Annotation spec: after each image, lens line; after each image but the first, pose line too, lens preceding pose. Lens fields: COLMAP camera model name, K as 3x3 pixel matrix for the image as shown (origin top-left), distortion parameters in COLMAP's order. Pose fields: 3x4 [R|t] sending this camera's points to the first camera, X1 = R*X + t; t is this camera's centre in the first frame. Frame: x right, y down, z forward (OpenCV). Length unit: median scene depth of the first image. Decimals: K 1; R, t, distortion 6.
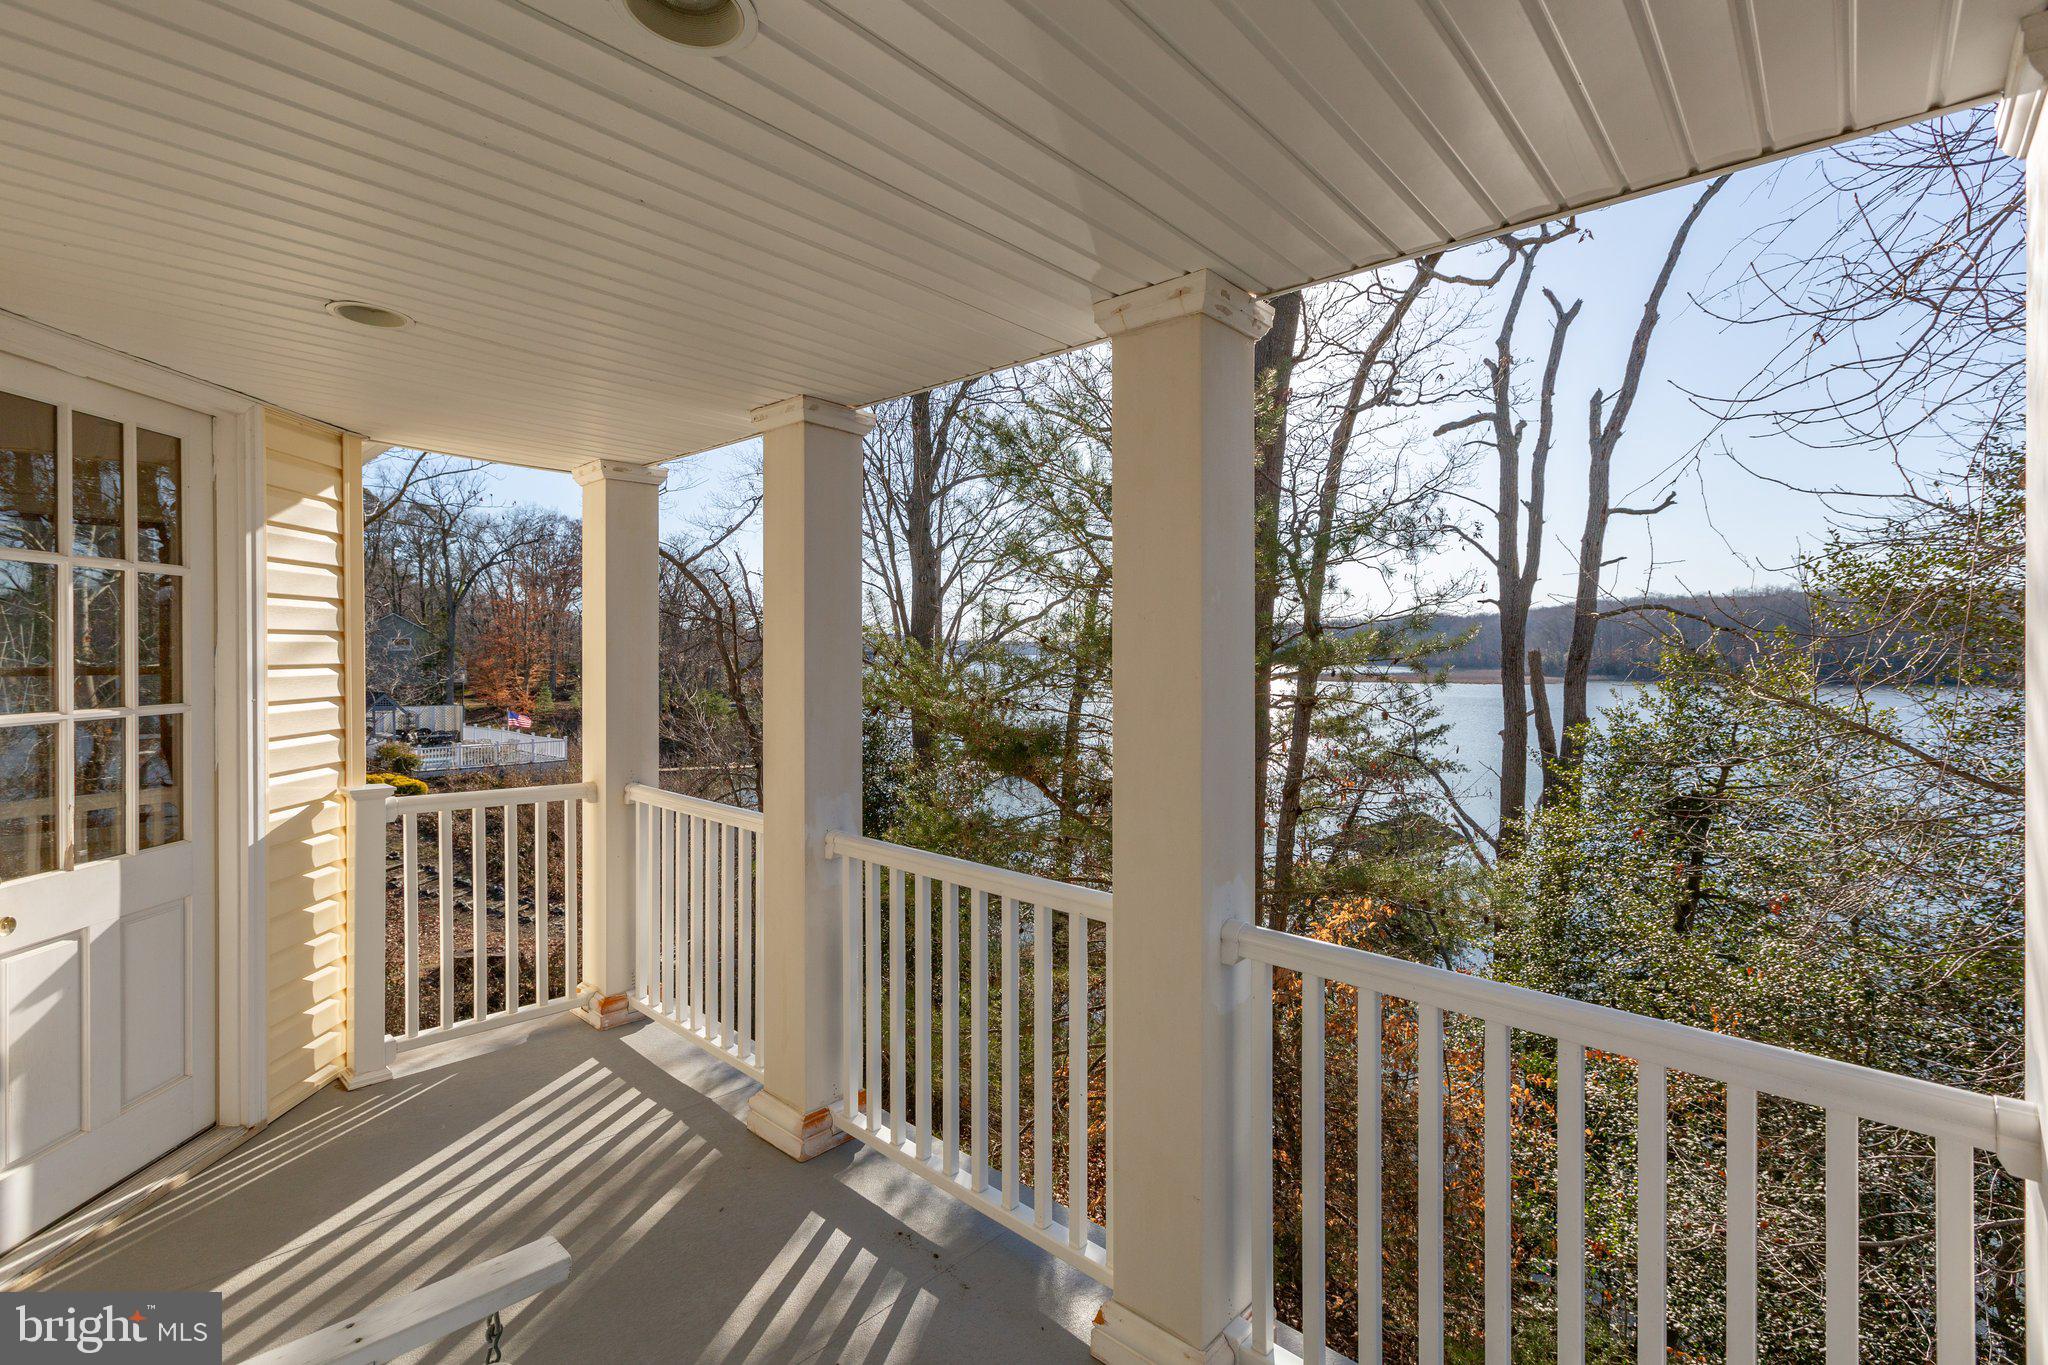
lens RADIAL K [[931.3, 0, 1028.1], [0, 931.3, 656.7], [0, 0, 1]] dist [0.000371, -0.000255]
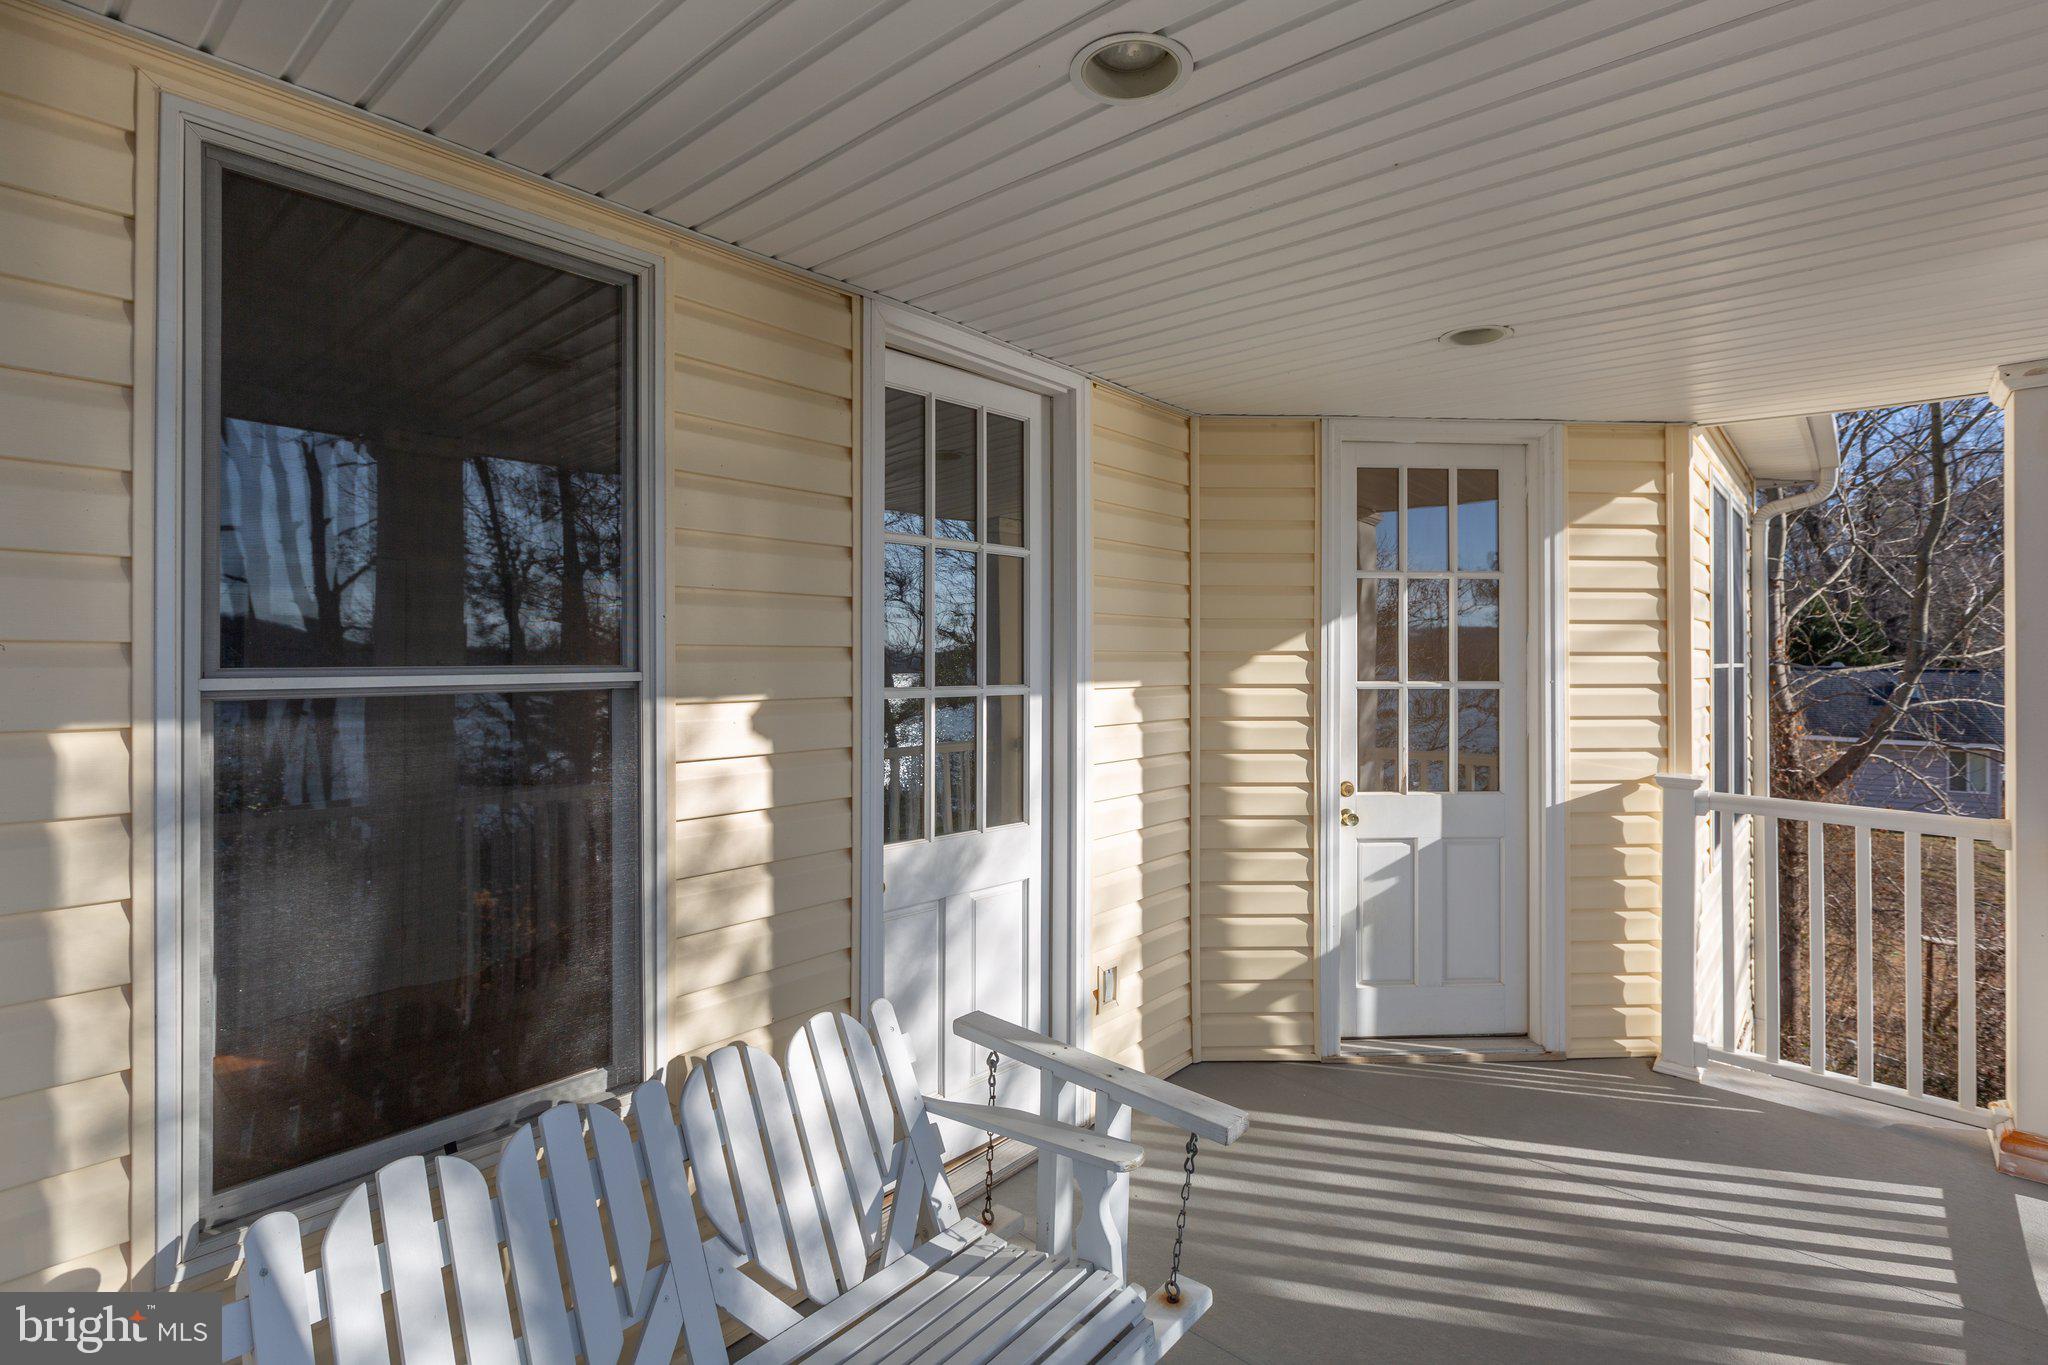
lens RADIAL K [[931.3, 0, 1028.1], [0, 931.3, 656.7], [0, 0, 1]] dist [0.000371, -0.000255]
pose [[0.025660, -0.005256, -0.999657, 0.303269], [-0.006227, 0.999966, -0.005418, 0.025734], [0.999651, 0.006364, 0.025626, 0.318432]]
